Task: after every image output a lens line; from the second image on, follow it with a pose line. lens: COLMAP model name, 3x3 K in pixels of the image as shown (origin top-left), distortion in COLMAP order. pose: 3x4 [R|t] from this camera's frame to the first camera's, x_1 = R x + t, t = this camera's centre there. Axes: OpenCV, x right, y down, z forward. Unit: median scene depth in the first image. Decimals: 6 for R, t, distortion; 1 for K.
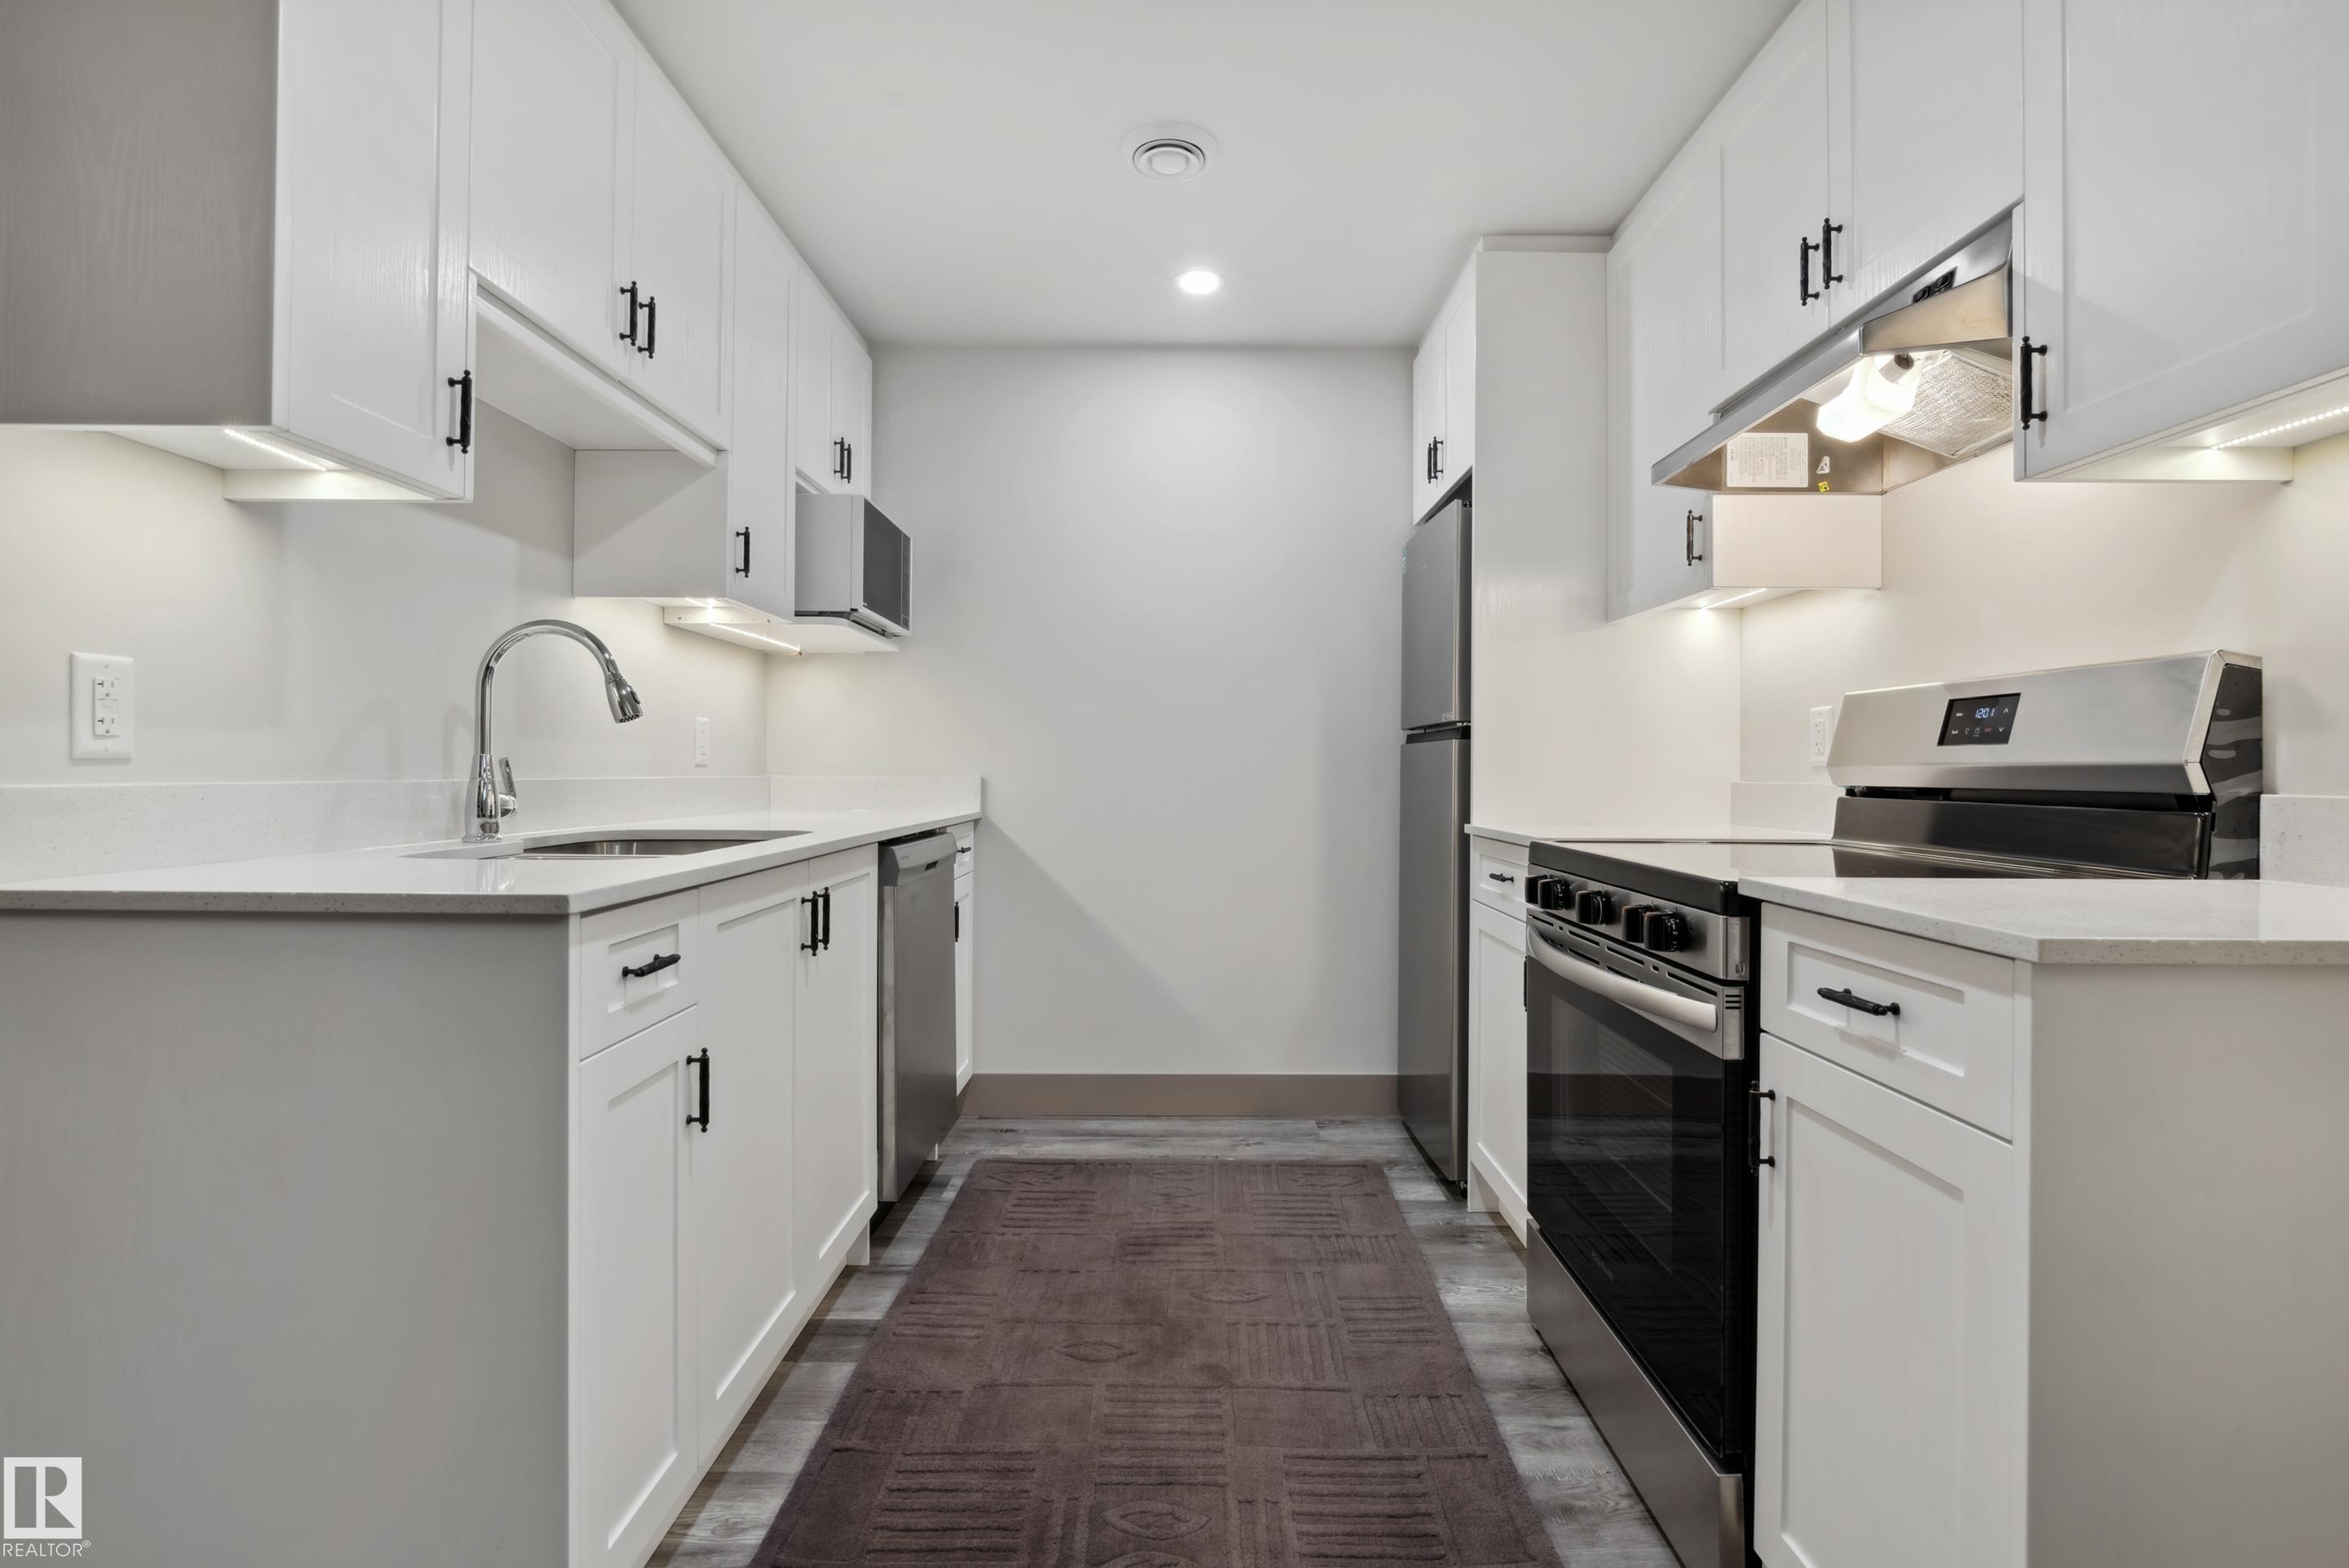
lens RADIAL K [[1112.7, 0, 1180.4], [0, 1112.7, 768.9], [0, 0, 1]] dist [-0.014694, 0.002870]
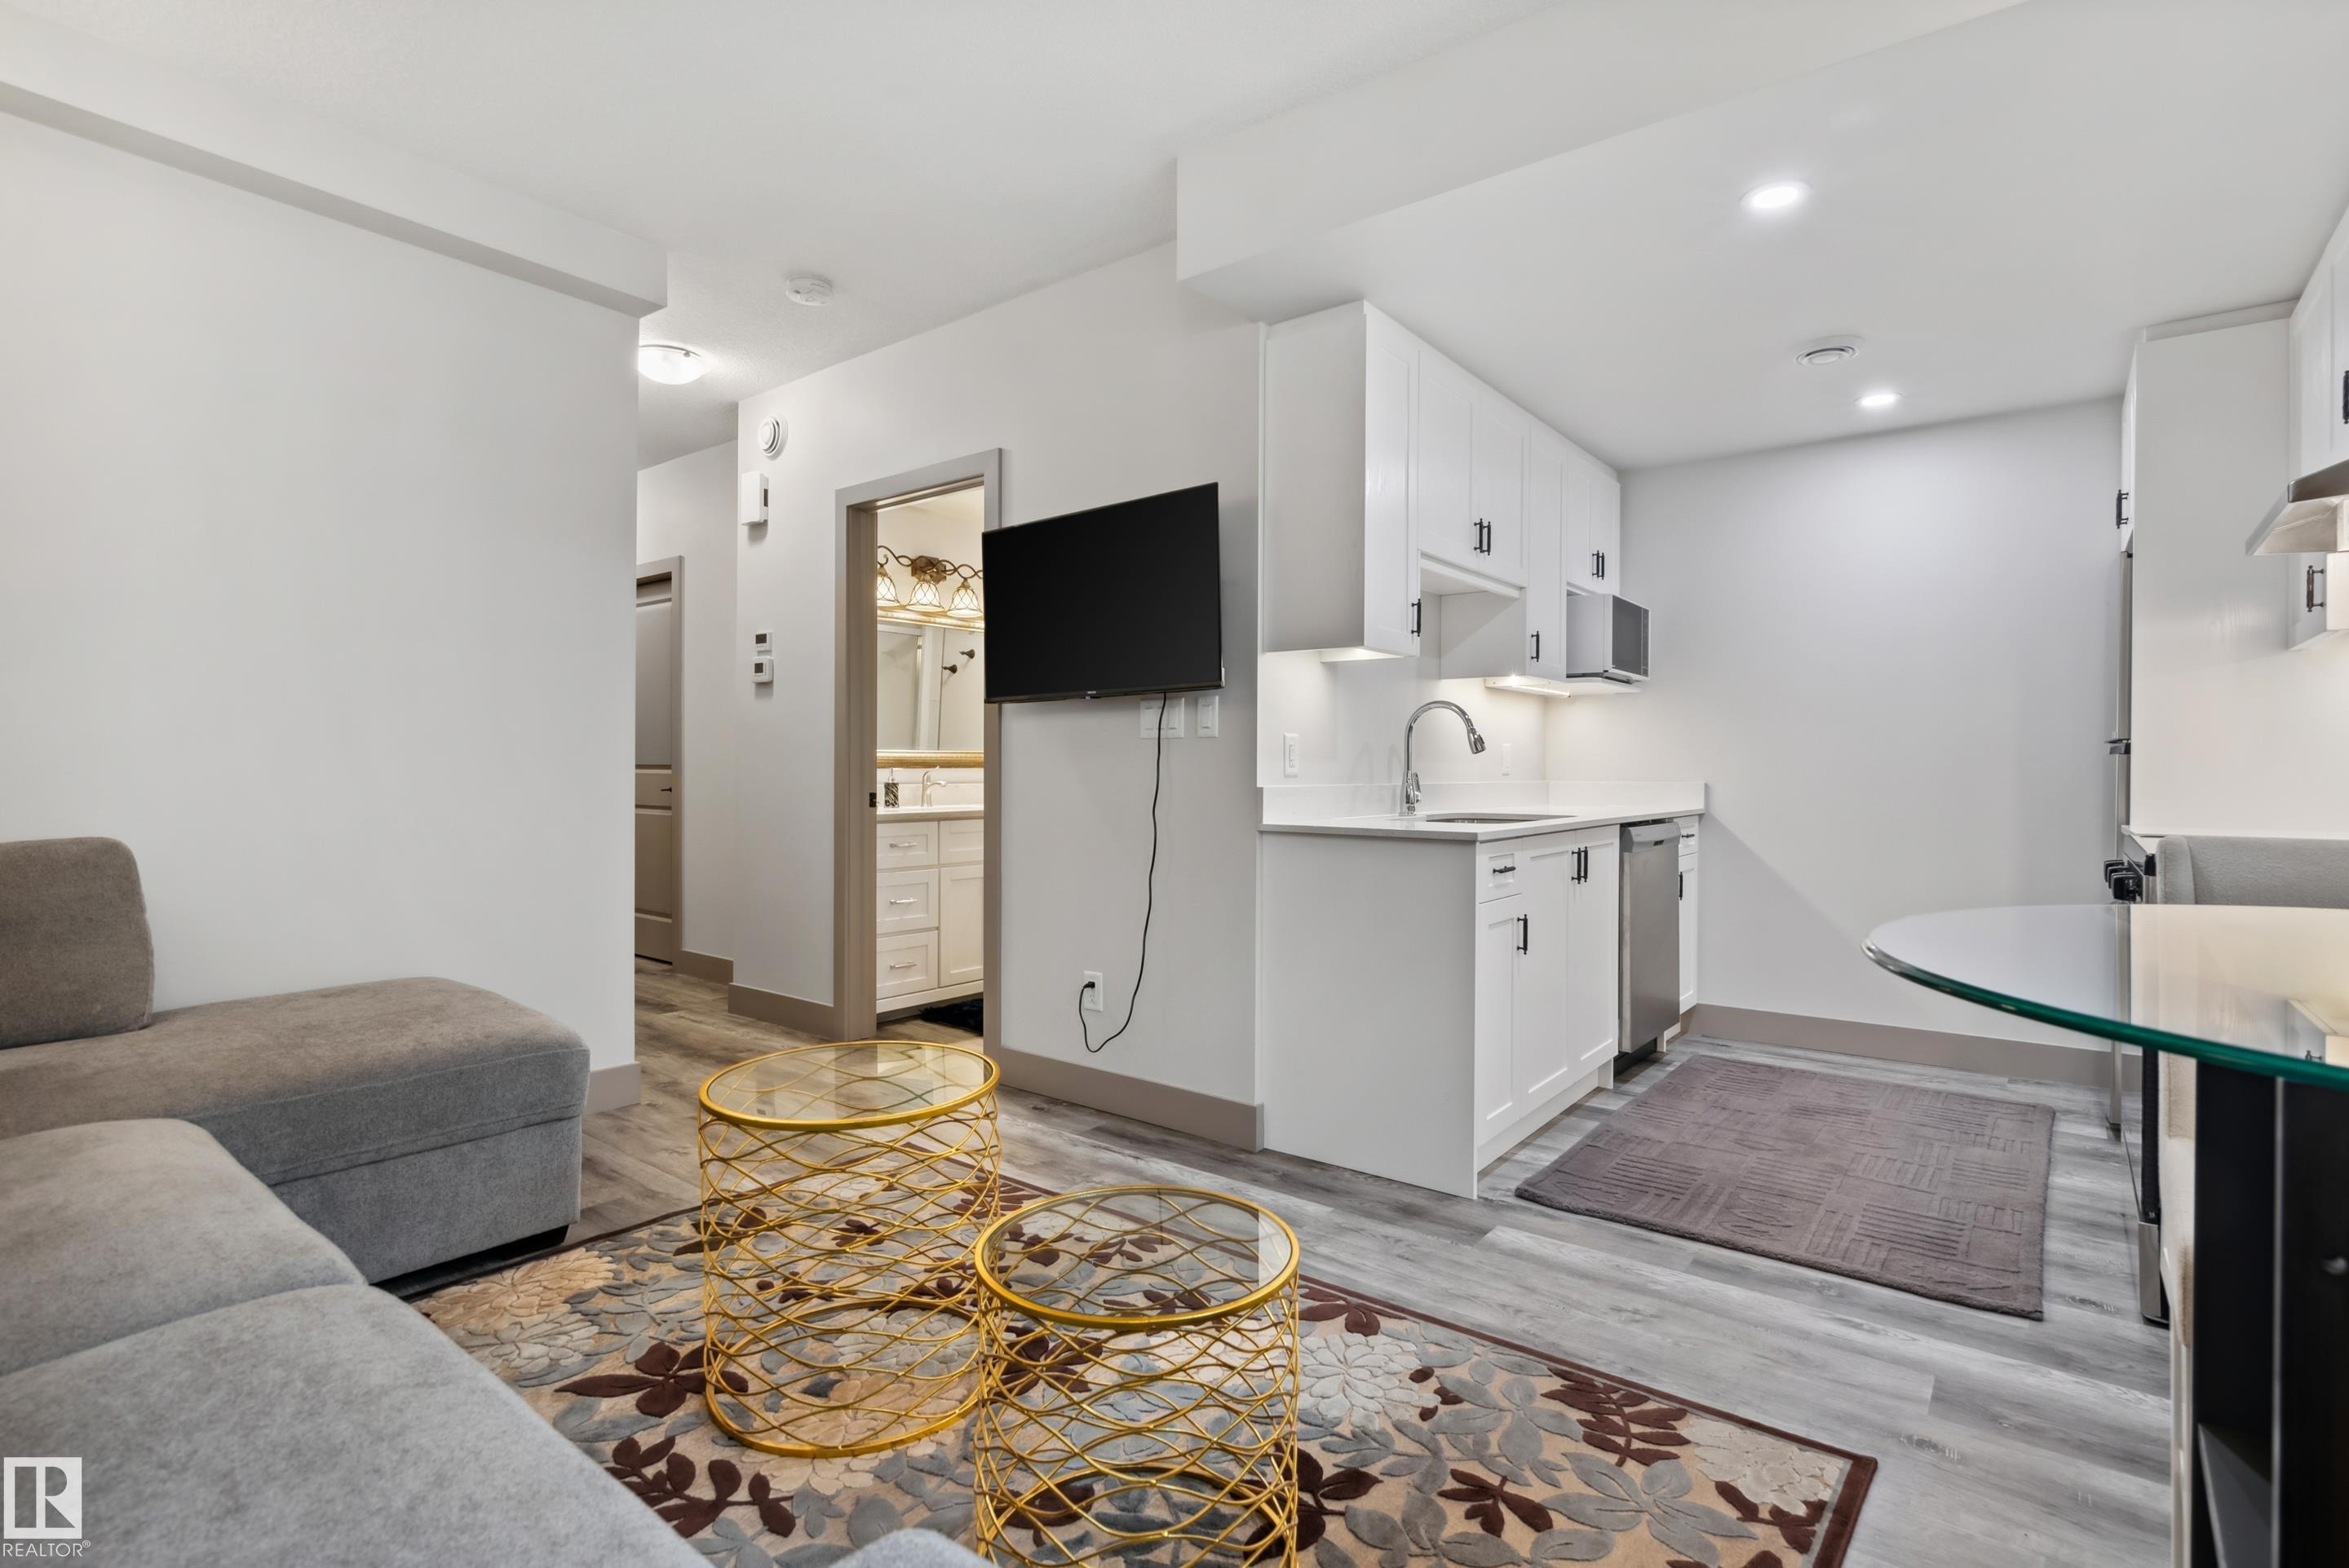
lens RADIAL K [[1112.7, 0, 1179.2], [0, 1112.7, 777.7], [0, 0, 1]] dist [-0.014694, 0.002870]
pose [[0.787365, 0.003455, -0.616478, 0.210297], [0.001391, 0.999972, 0.007381, -0.013024], [0.616486, -0.006669, 0.787338, -0.637181]]
